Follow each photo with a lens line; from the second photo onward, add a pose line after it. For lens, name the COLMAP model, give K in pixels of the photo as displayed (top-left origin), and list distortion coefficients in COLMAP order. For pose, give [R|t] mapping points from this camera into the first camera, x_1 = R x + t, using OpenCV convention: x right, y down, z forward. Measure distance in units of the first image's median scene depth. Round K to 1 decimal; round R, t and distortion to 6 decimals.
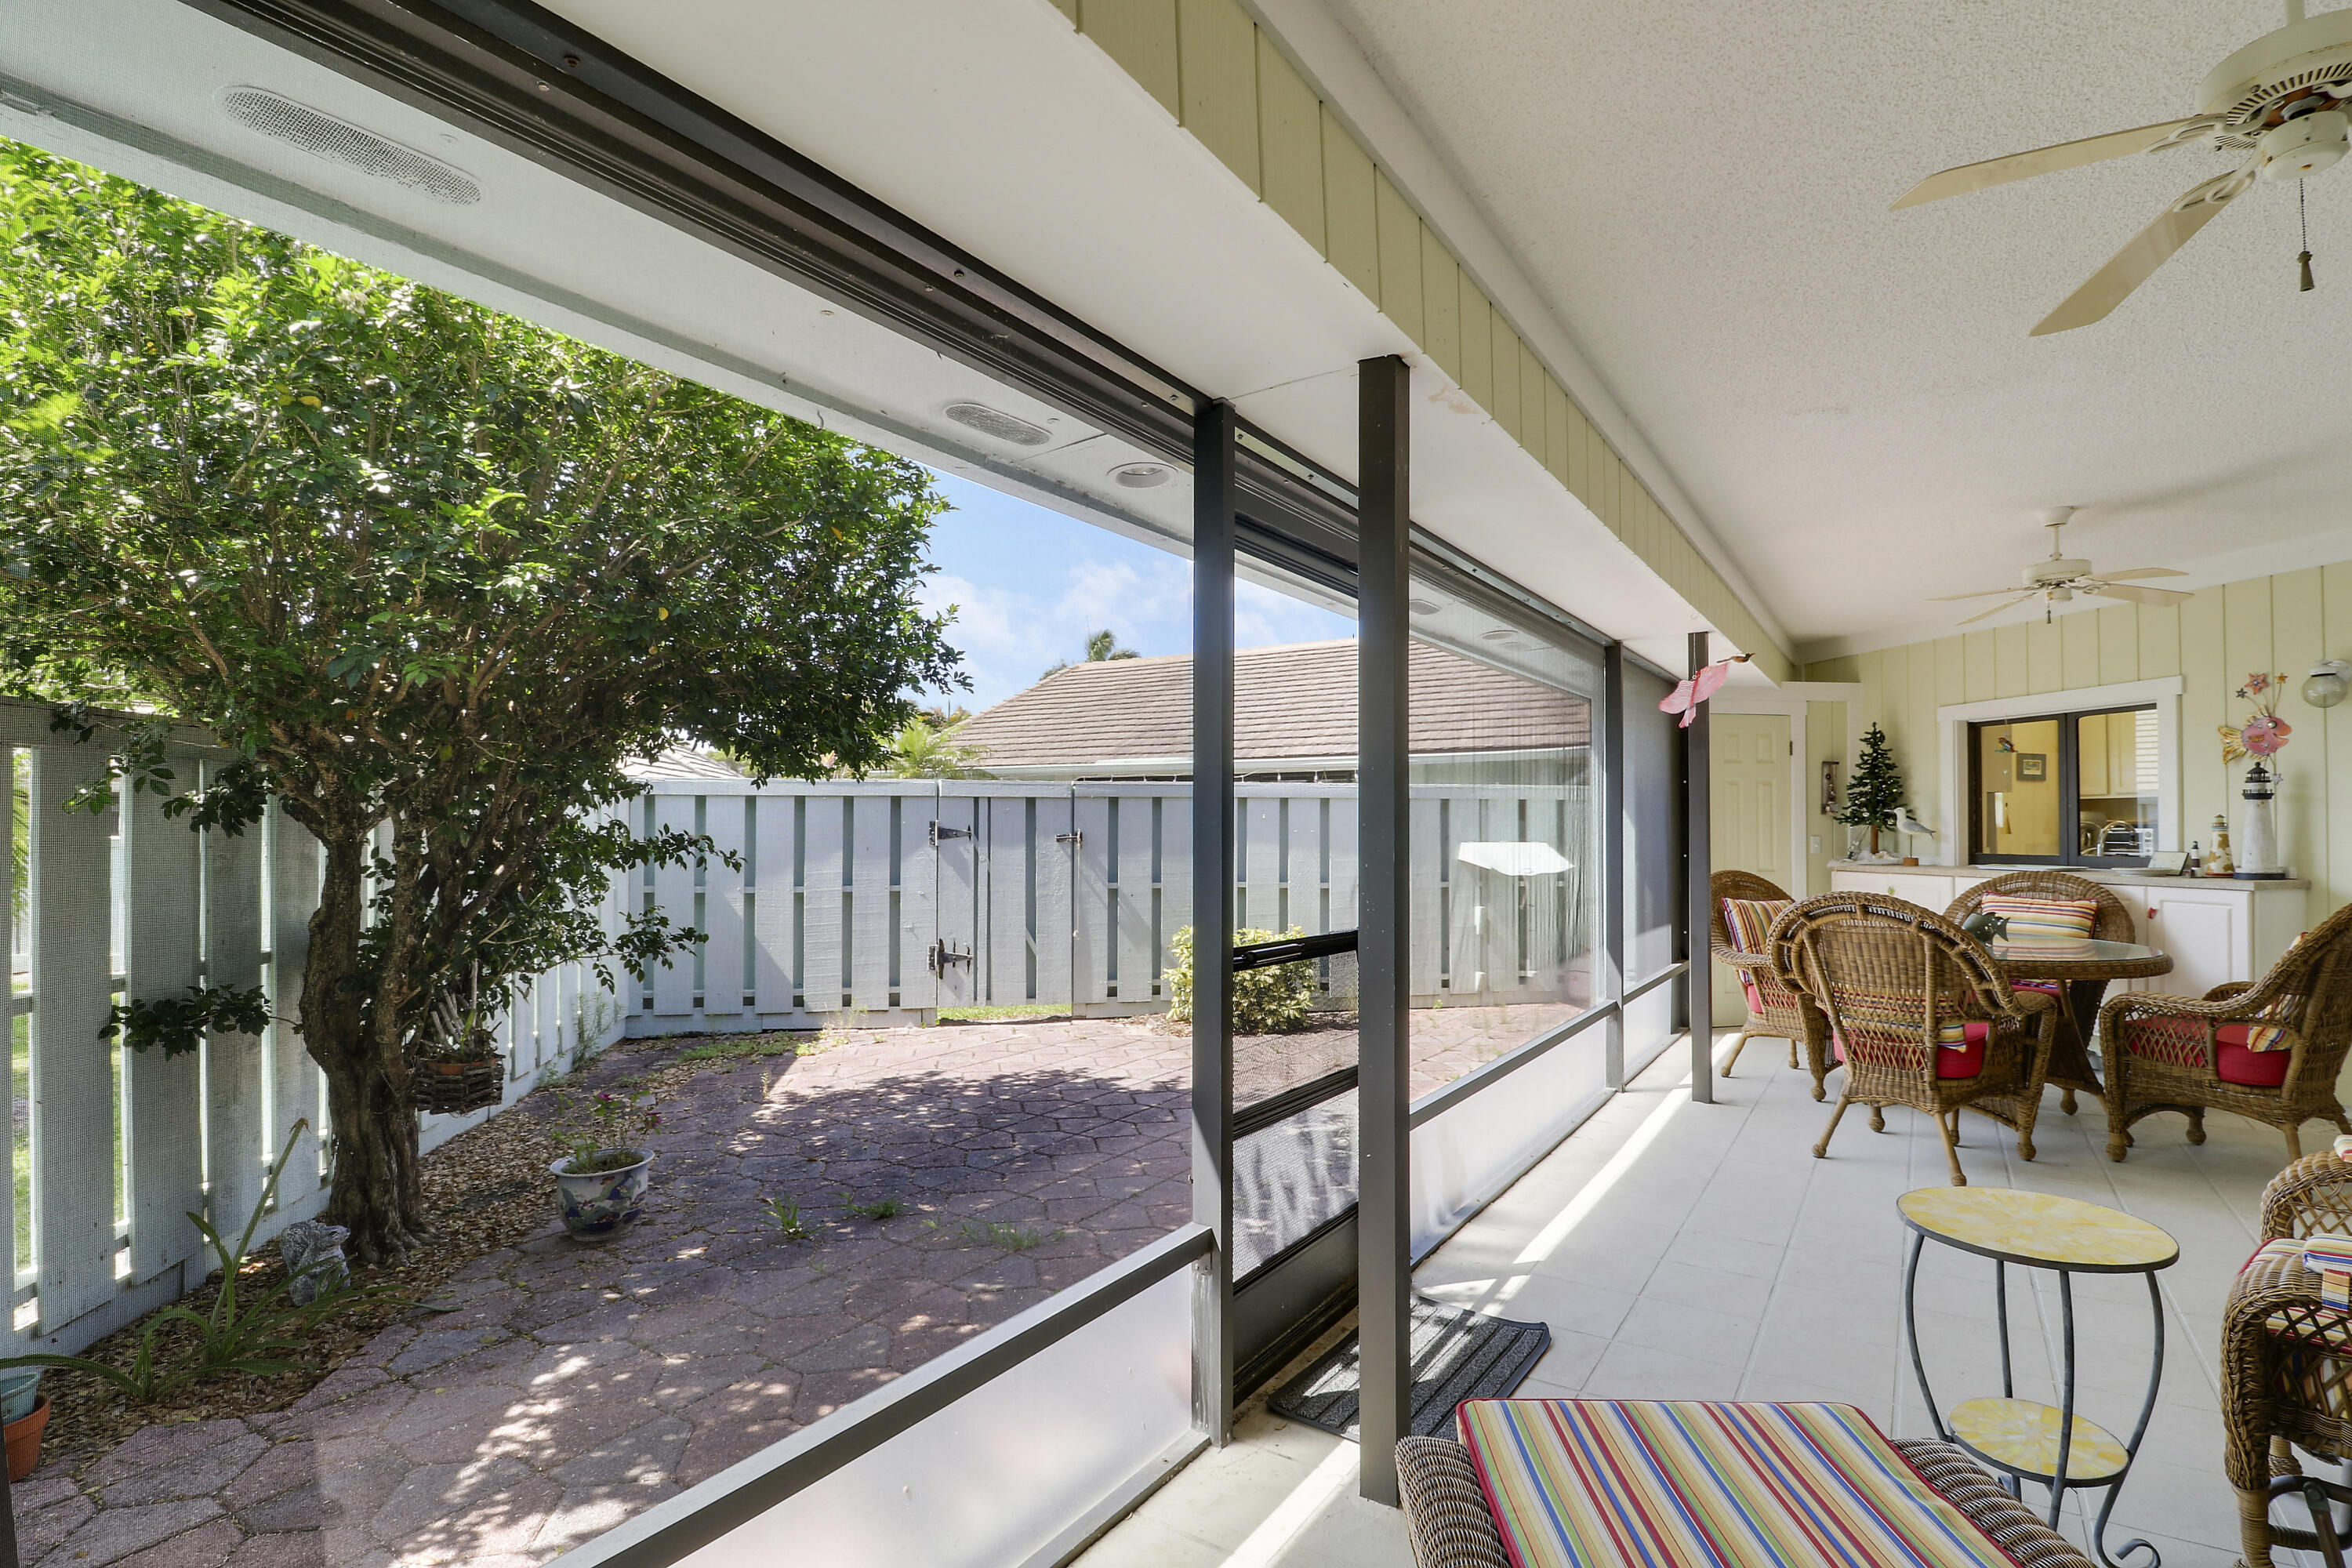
lens RADIAL K [[1095.3, 0, 1188.6], [0, 1095.3, 817.4], [0, 0, 1]] dist [0.003264, -0.012455]
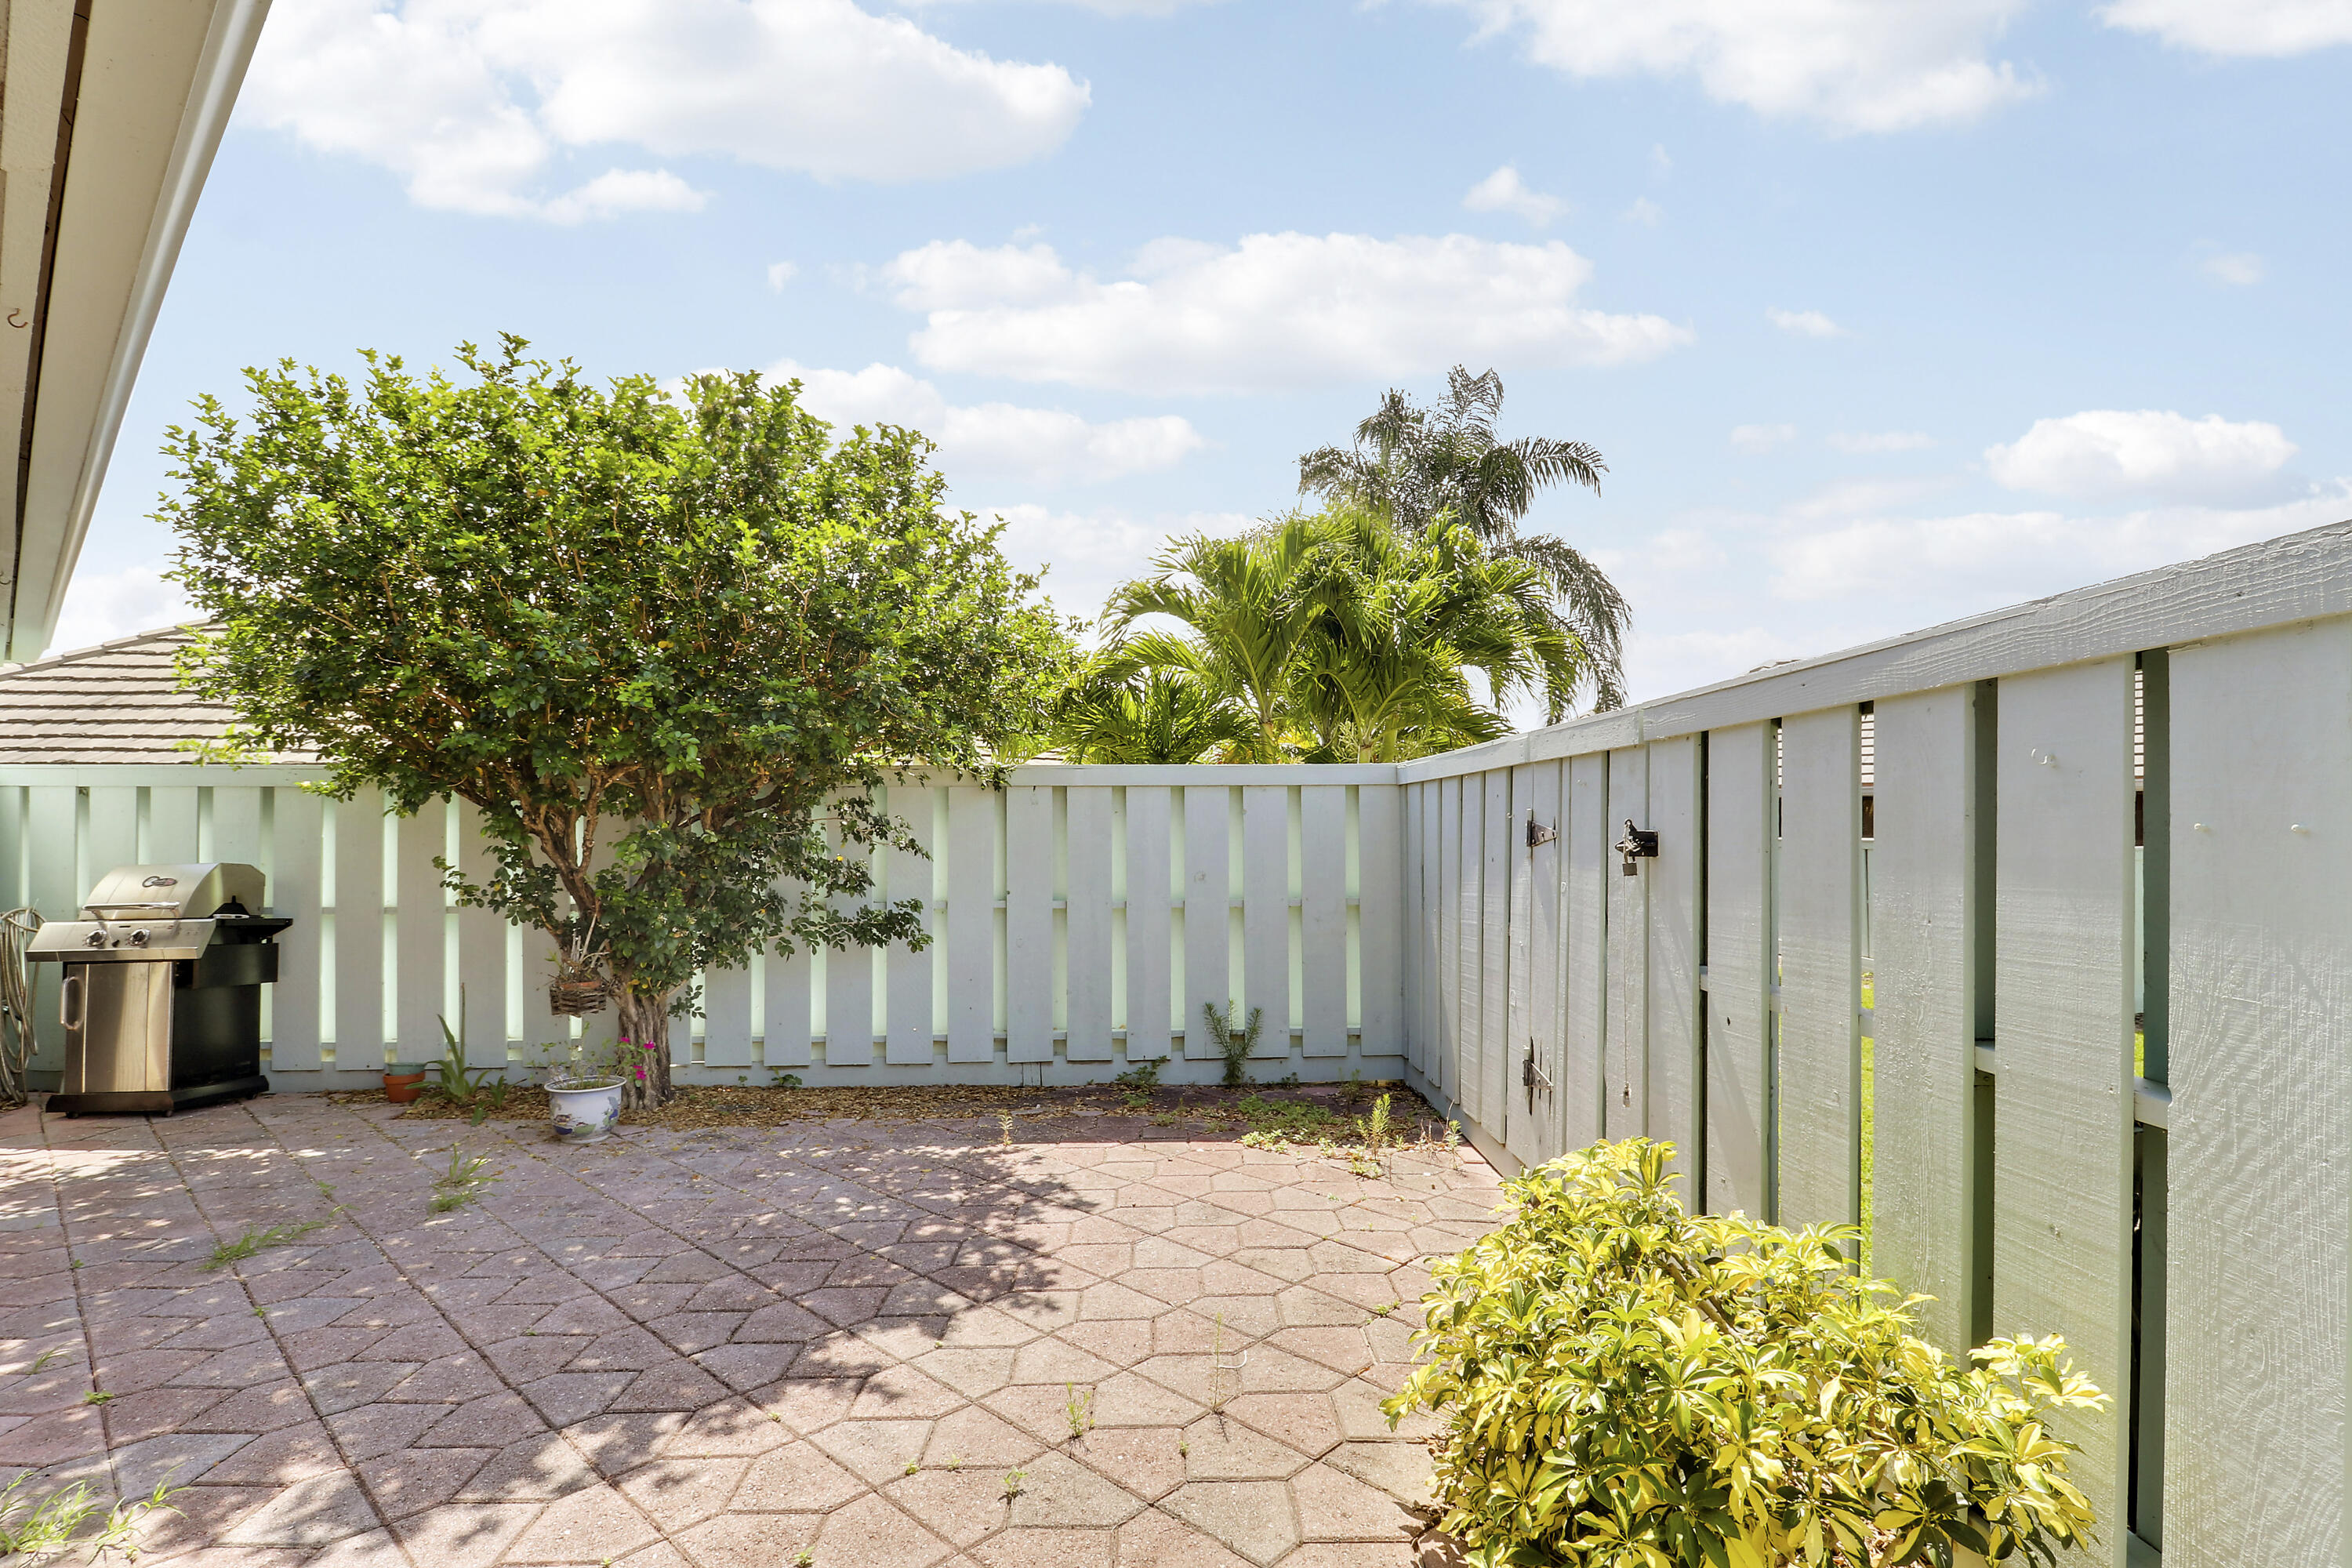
lens RADIAL K [[1112.7, 0, 1182.9], [0, 1112.7, 786.4], [0, 0, 1]] dist [0.003668, -0.012580]
pose [[-0.148162, -0.038057, -0.988231, 0.344008], [0.009655, 0.999156, -0.039926, 0.012982], [0.988916, -0.015457, -0.147669, 0.974655]]
